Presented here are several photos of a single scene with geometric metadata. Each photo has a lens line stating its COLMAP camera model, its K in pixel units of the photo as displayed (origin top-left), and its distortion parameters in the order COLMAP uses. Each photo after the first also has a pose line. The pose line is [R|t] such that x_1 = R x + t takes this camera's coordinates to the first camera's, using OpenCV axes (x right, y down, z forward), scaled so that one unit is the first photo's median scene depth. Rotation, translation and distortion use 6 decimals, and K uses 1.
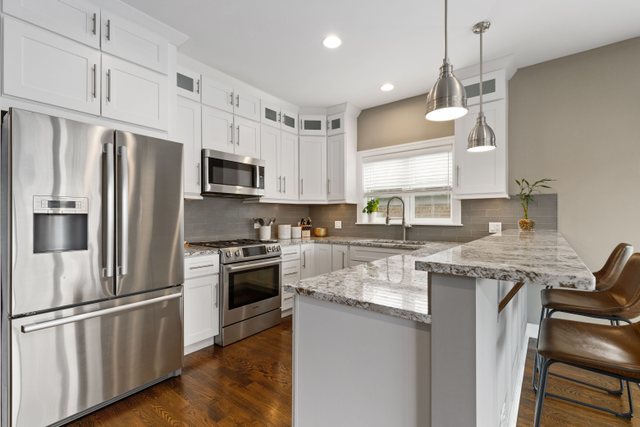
lens RADIAL K [[289.9, 0, 320.5], [0, 289.9, 218.6], [0, 0, 1]] dist [0.008335, -0.000421]
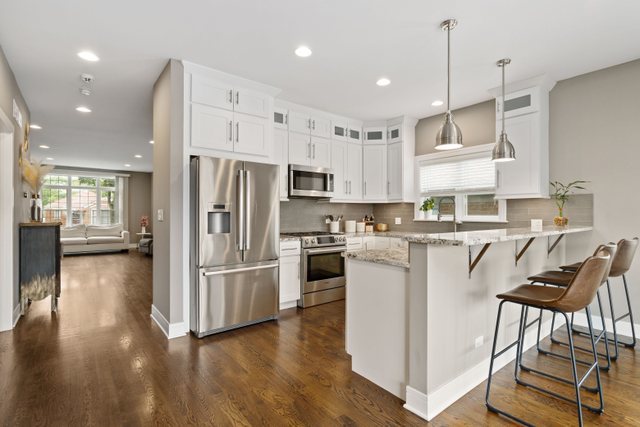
lens RADIAL K [[308.6, 0, 320.9], [0, 308.6, 214.1], [0, 0, 1]] dist [0.000052, -0.000017]
pose [[0.970734, 0.002361, -0.240148, 0.088577], [-0.003541, 0.999984, -0.004482, 0.000678], [0.240133, 0.005201, 0.970726, -0.370400]]
